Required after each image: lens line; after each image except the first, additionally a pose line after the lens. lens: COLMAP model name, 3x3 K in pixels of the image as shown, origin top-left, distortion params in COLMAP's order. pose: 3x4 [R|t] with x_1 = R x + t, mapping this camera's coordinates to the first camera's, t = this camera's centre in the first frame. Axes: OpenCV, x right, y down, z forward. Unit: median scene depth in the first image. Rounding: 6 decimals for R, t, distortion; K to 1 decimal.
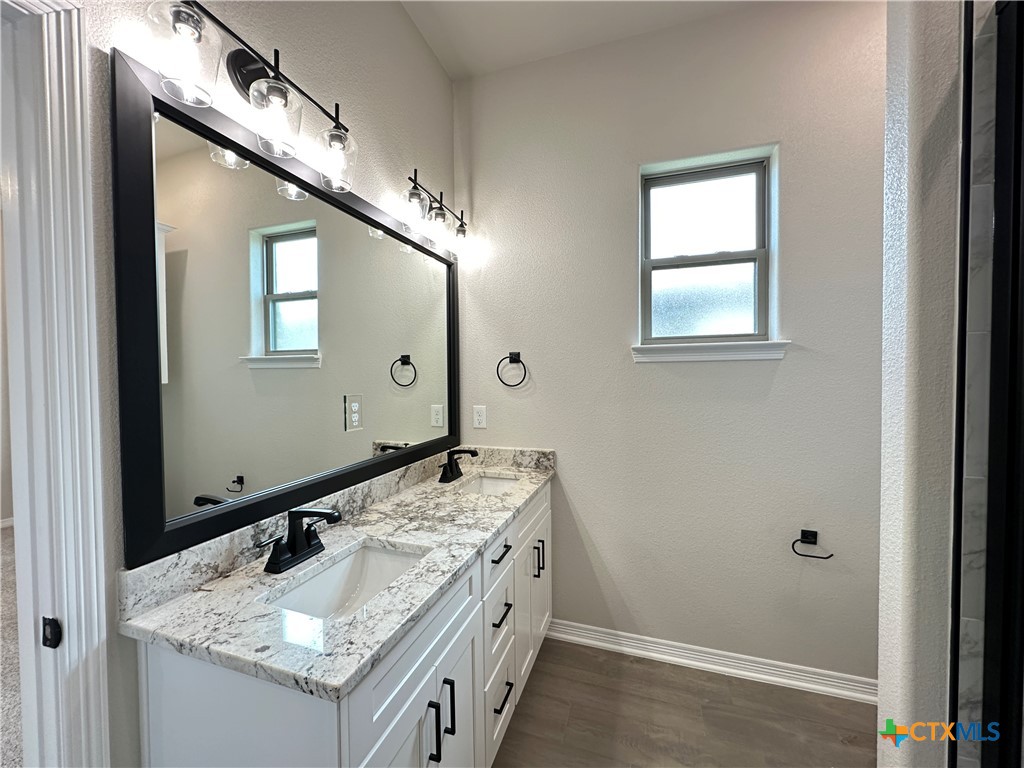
lens RADIAL K [[409.6, 0, 512.2], [0, 409.6, 383.4], [0, 0, 1]] dist [-0.004054, 0.001086]
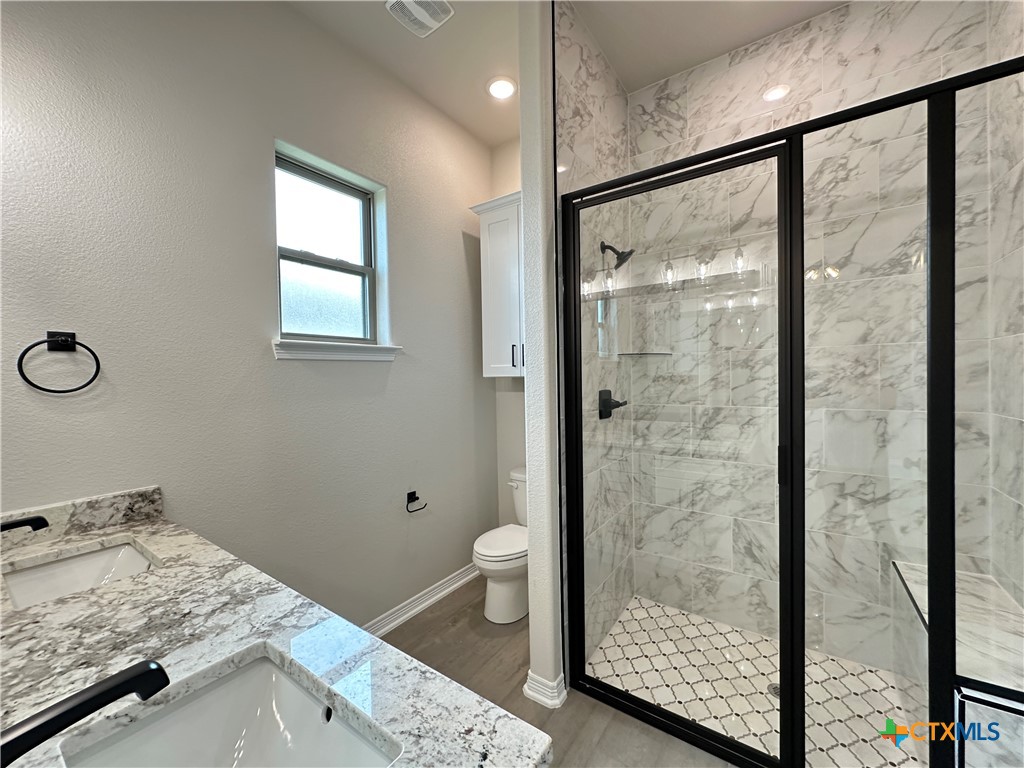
lens RADIAL K [[409.6, 0, 510.8], [0, 409.6, 382.3], [0, 0, 1]] dist [-0.004054, 0.001086]
pose [[0.288506, -0.012006, 0.957403, -0.427336], [0.037708, 0.999288, 0.001168, 0.017888], [-0.956735, 0.035765, 0.288753, 0.293196]]
